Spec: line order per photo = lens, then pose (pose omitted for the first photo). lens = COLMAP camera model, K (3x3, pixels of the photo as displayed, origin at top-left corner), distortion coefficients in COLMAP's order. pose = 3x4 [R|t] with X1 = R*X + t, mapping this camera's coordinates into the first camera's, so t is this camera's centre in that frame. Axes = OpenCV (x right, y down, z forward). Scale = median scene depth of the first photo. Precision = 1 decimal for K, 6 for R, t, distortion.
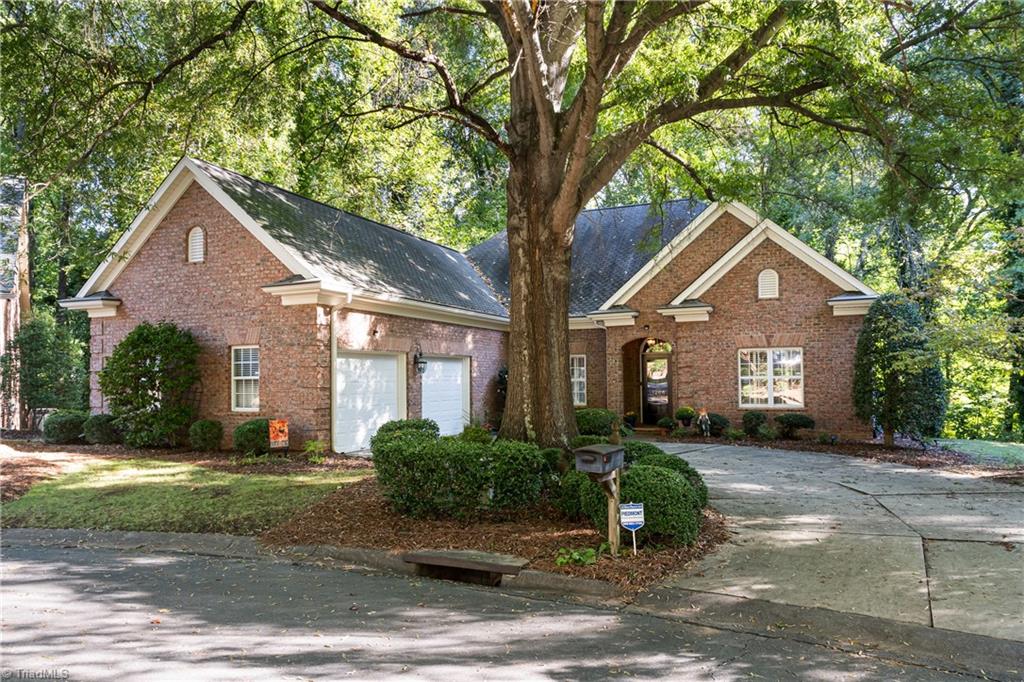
lens RADIAL K [[715.5, 0, 512.1], [0, 715.5, 382.3], [0, 0, 1]] dist [0.006220, -0.027429]
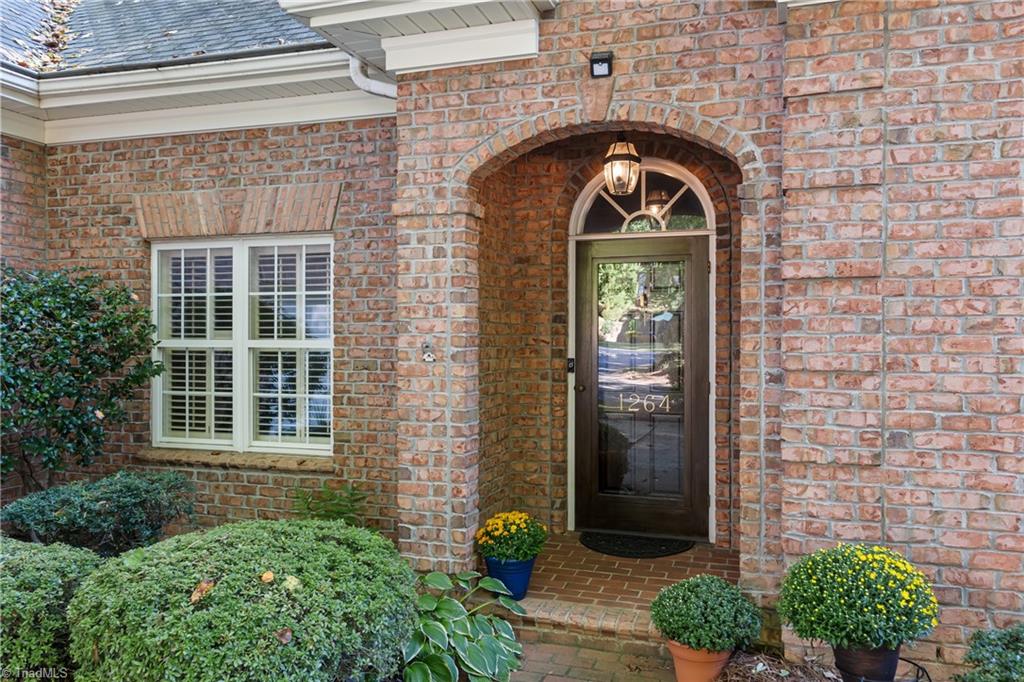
lens RADIAL K [[803.5, 0, 511.4], [0, 803.5, 343.2], [0, 0, 1]] dist [0.003831, 0.001444]
pose [[0.996077, 0.017859, 0.086675, 0.202850], [-0.017719, 0.999840, -0.002381, -0.006683], [-0.086704, 0.000836, 0.996234, 1.089500]]
